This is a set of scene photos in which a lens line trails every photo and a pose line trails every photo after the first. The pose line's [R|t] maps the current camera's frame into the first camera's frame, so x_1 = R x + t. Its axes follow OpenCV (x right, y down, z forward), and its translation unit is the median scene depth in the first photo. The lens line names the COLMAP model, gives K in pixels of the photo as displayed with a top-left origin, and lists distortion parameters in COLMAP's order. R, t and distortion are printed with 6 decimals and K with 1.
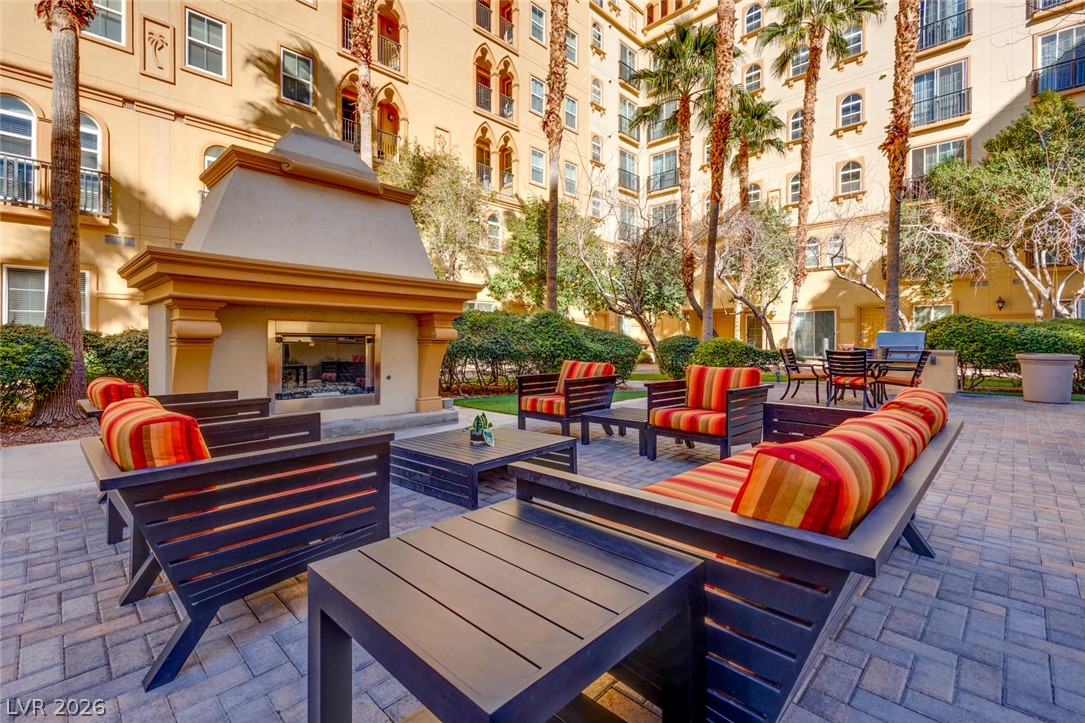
lens RADIAL K [[470.2, 0, 516.8], [0, 470.2, 342.6], [0, 0, 1]] dist [-0.001591, 0.000373]
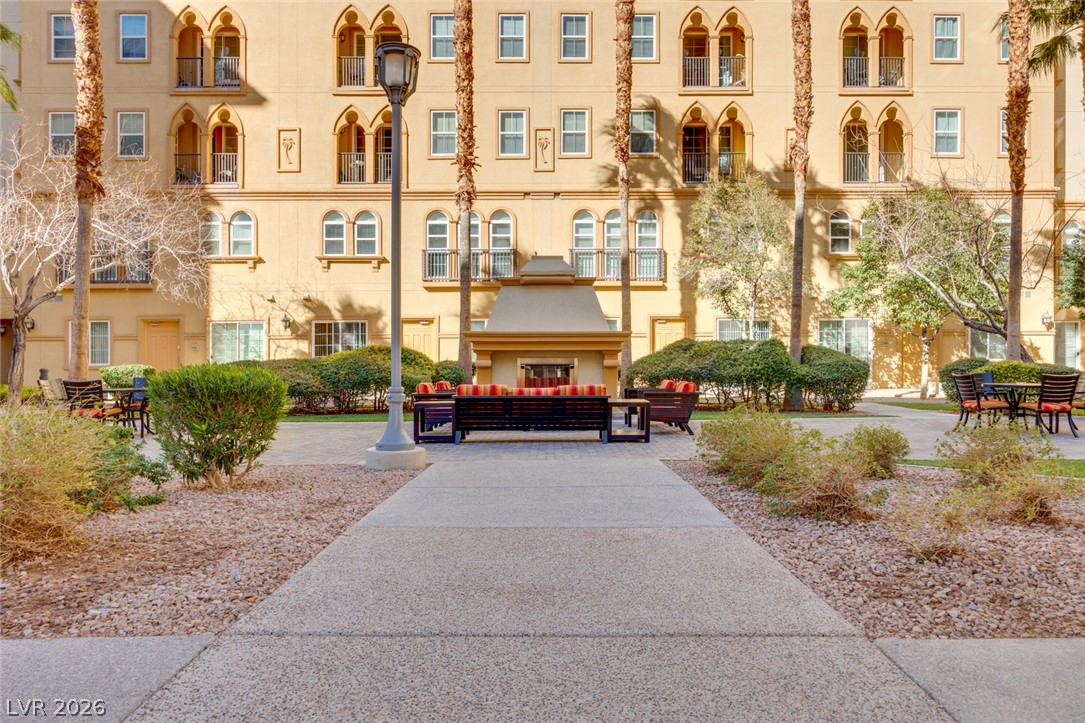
lens RADIAL K [[727.3, 0, 548.9], [0, 727.3, 361.5], [0, 0, 1]] dist [-0.006207, 0.001044]
pose [[0.698417, -0.004819, -0.715674, 0.603427], [0.000400, 0.999980, -0.006343, -0.003560], [0.715691, 0.004144, 0.698405, -0.362260]]
